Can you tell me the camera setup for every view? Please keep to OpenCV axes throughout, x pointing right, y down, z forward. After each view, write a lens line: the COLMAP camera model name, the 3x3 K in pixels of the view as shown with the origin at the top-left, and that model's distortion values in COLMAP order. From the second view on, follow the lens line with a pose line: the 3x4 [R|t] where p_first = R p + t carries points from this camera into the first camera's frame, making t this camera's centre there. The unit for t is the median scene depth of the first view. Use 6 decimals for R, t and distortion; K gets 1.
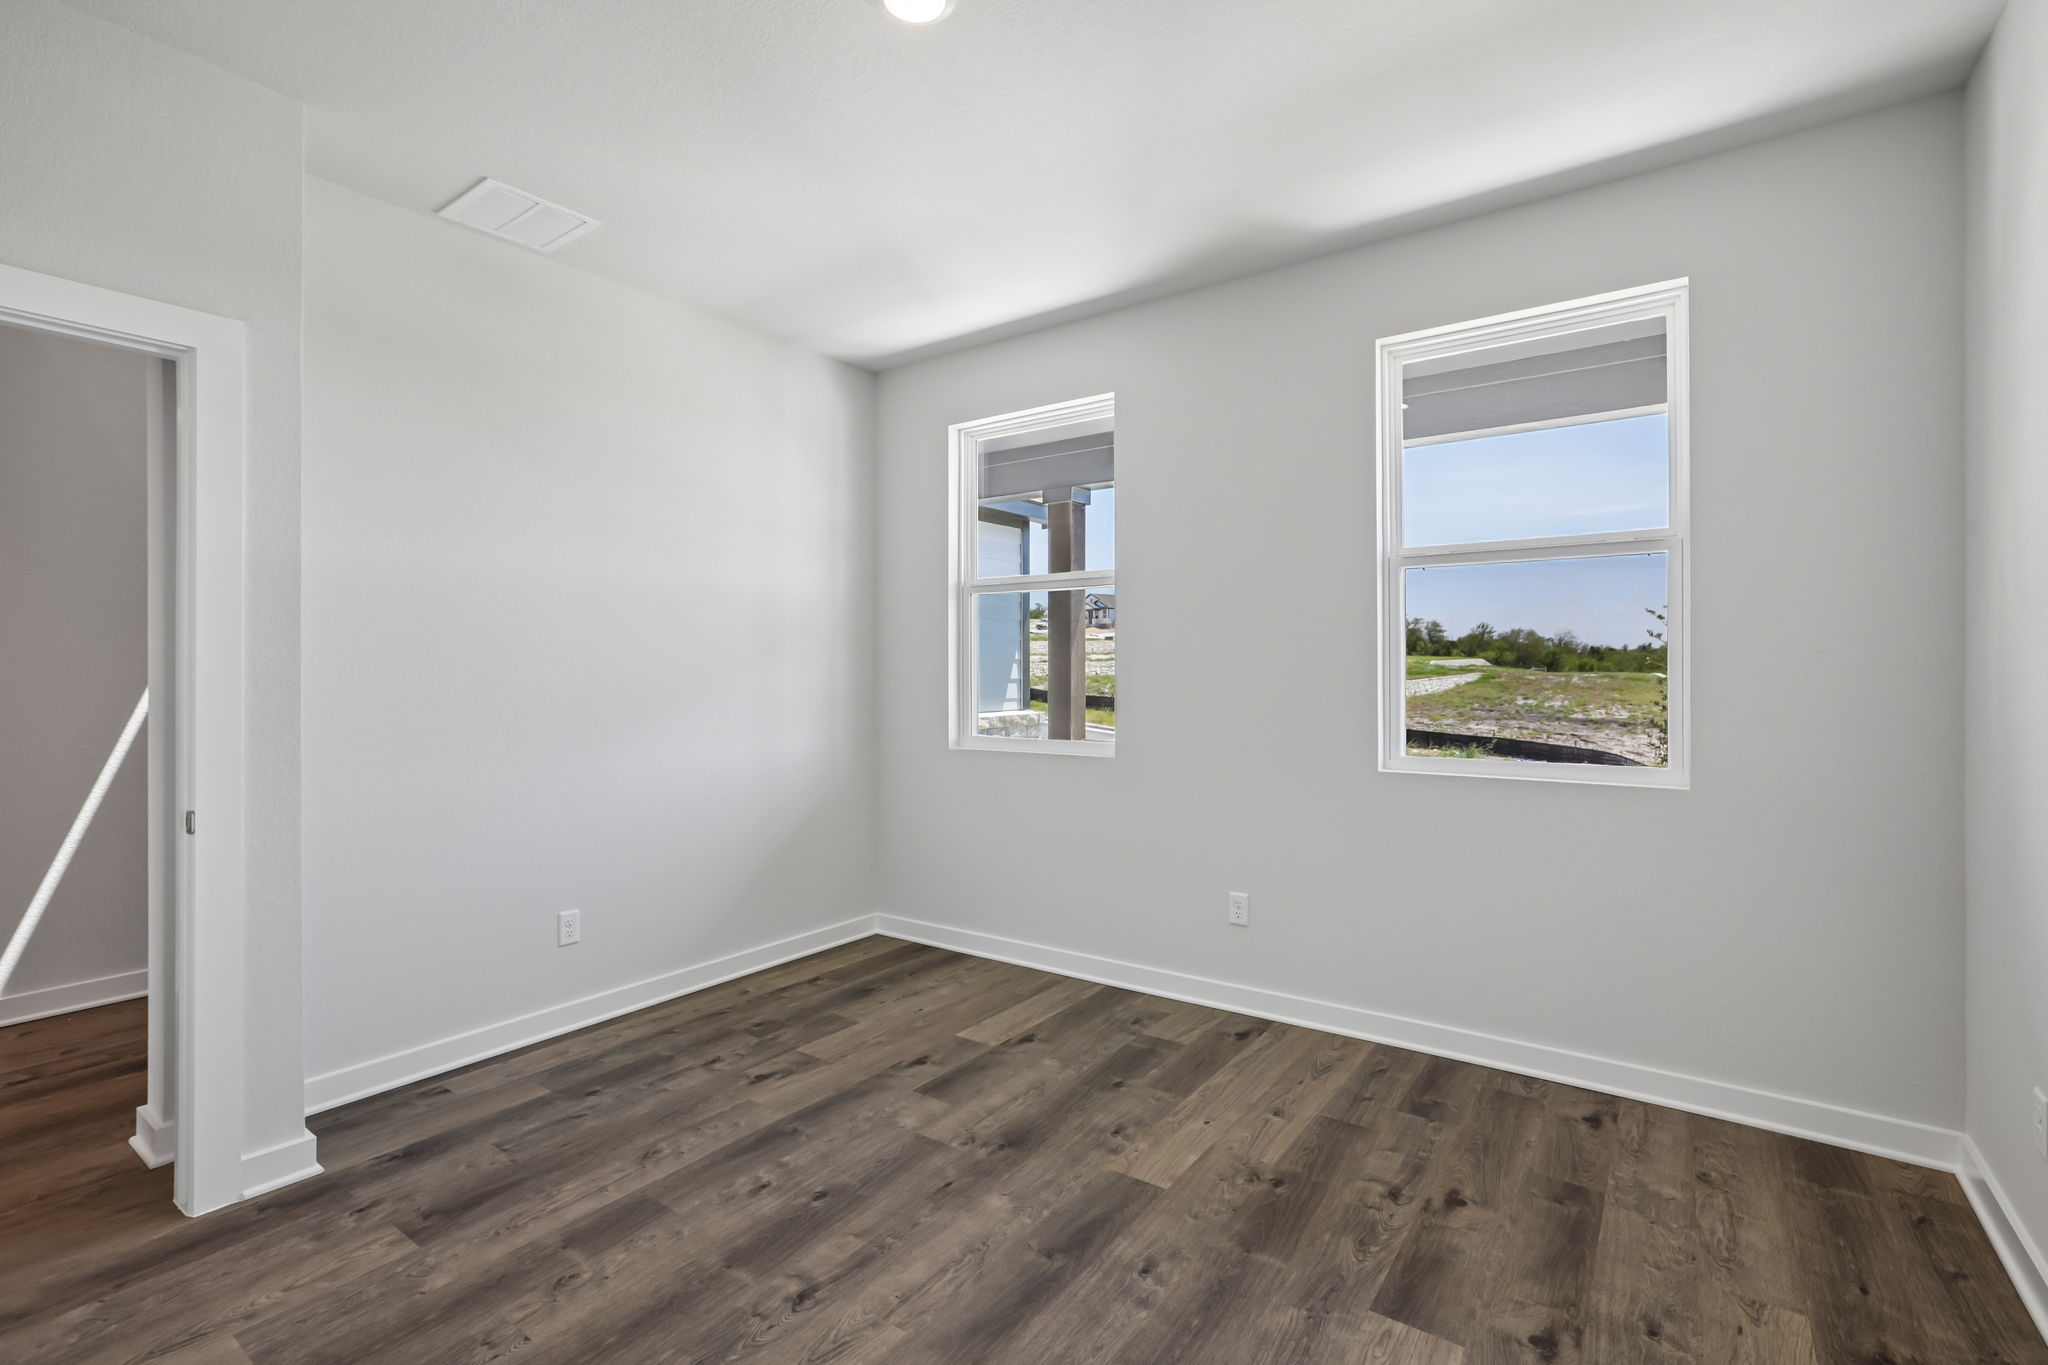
lens RADIAL K [[932.6, 0, 1027.3], [0, 932.6, 671.1], [0, 0, 1]] dist [-0.028431, 0.013469]
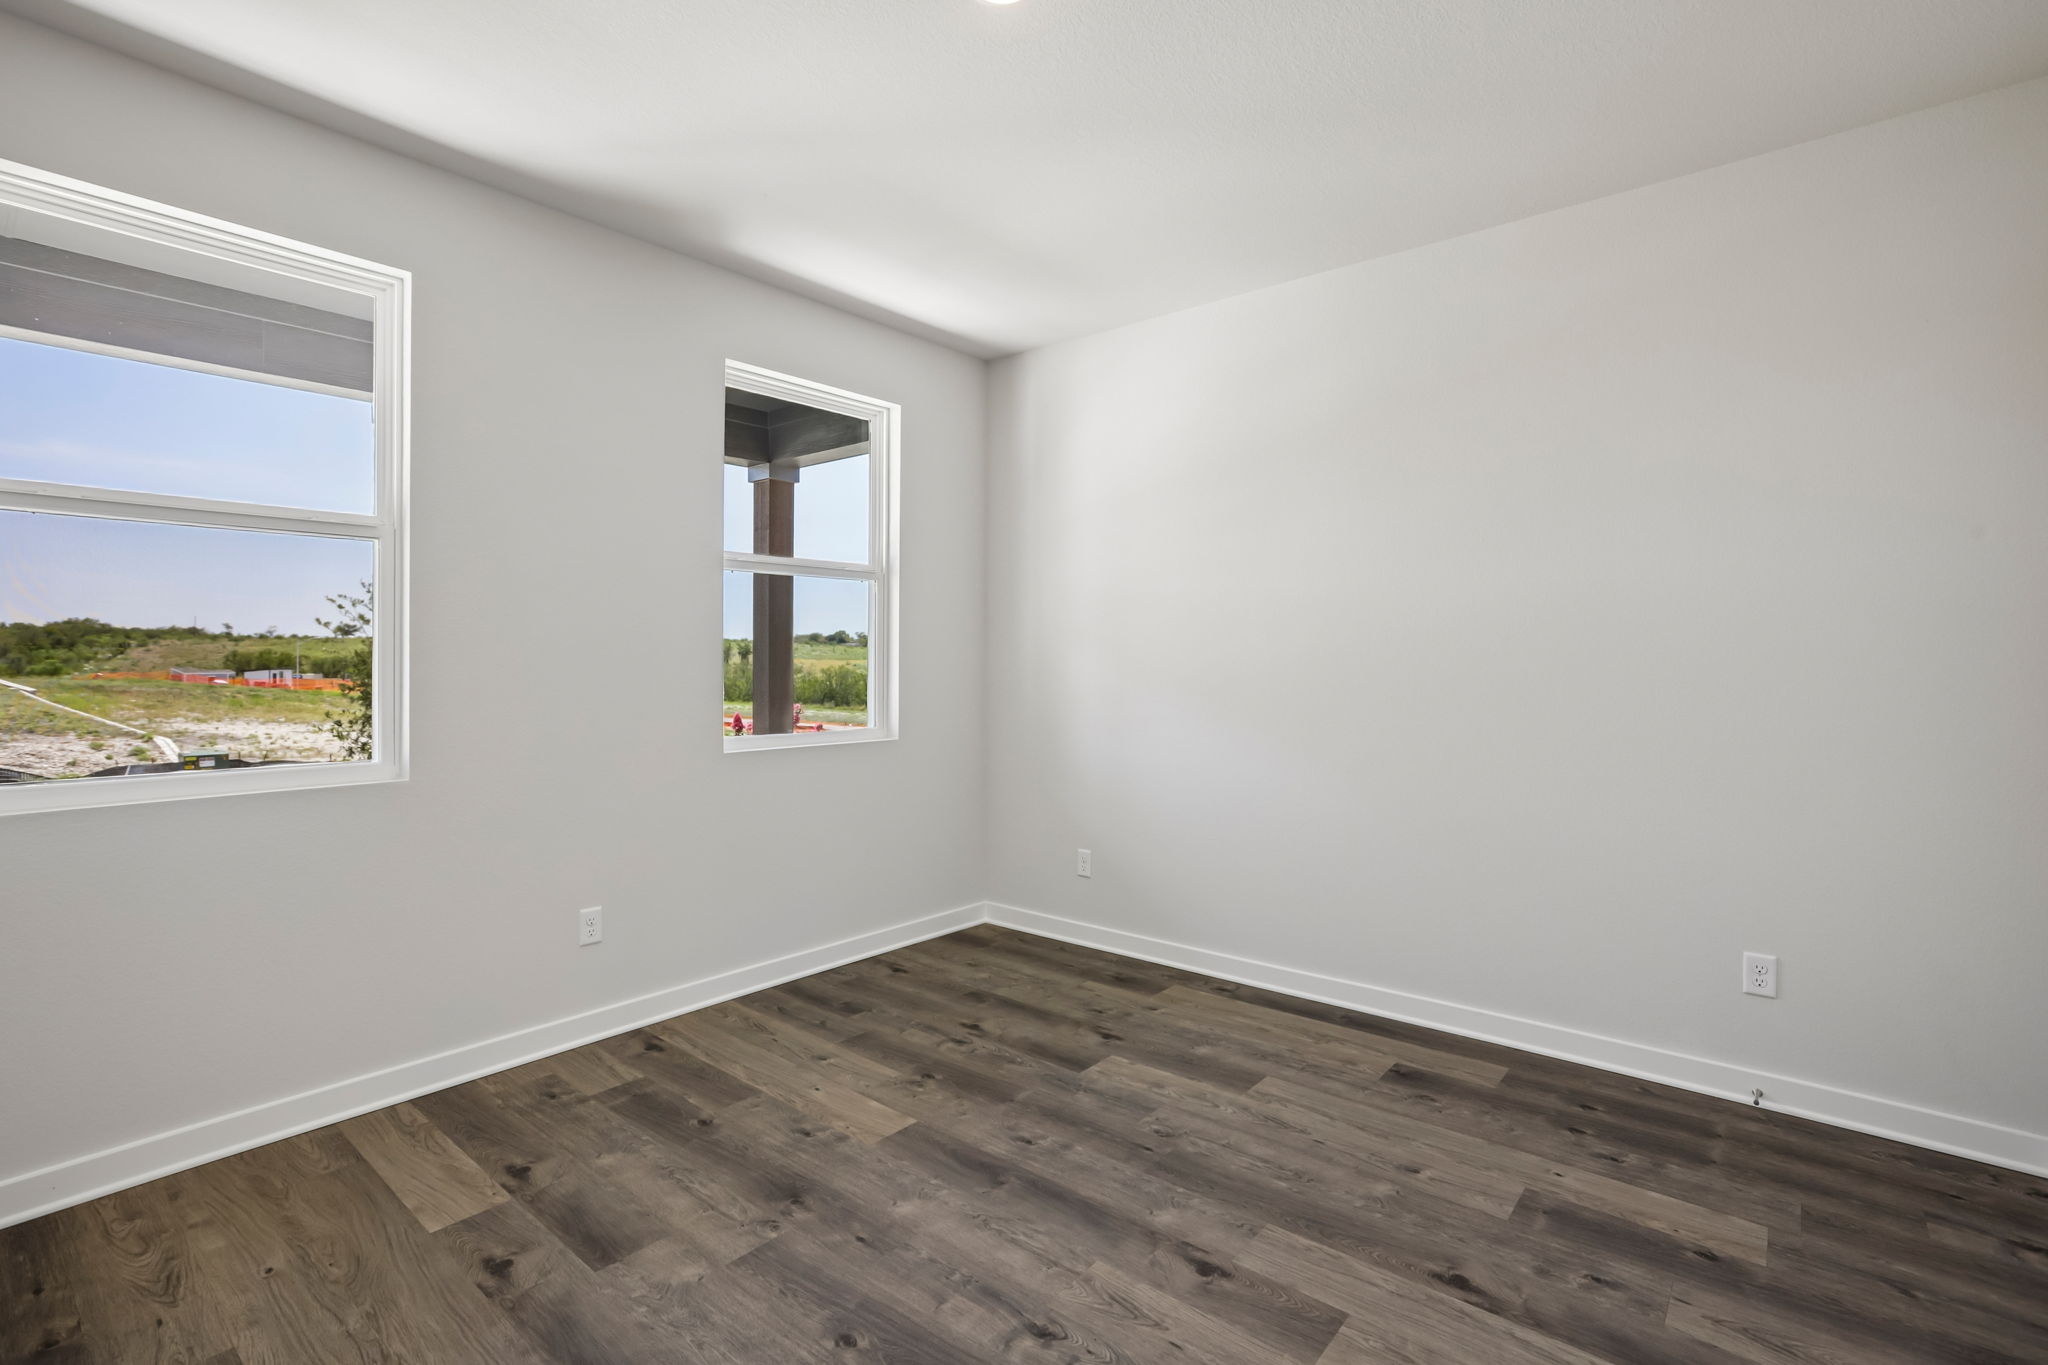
lens RADIAL K [[951.3, 0, 1030.2], [0, 951.3, 674.6], [0, 0, 1]] dist [-0.029704, 0.014376]
pose [[0.057069, -0.007288, 0.998344, -0.860145], [-0.004976, 0.999959, 0.007584, 0.008215], [-0.998358, -0.005400, 0.057030, 0.702051]]
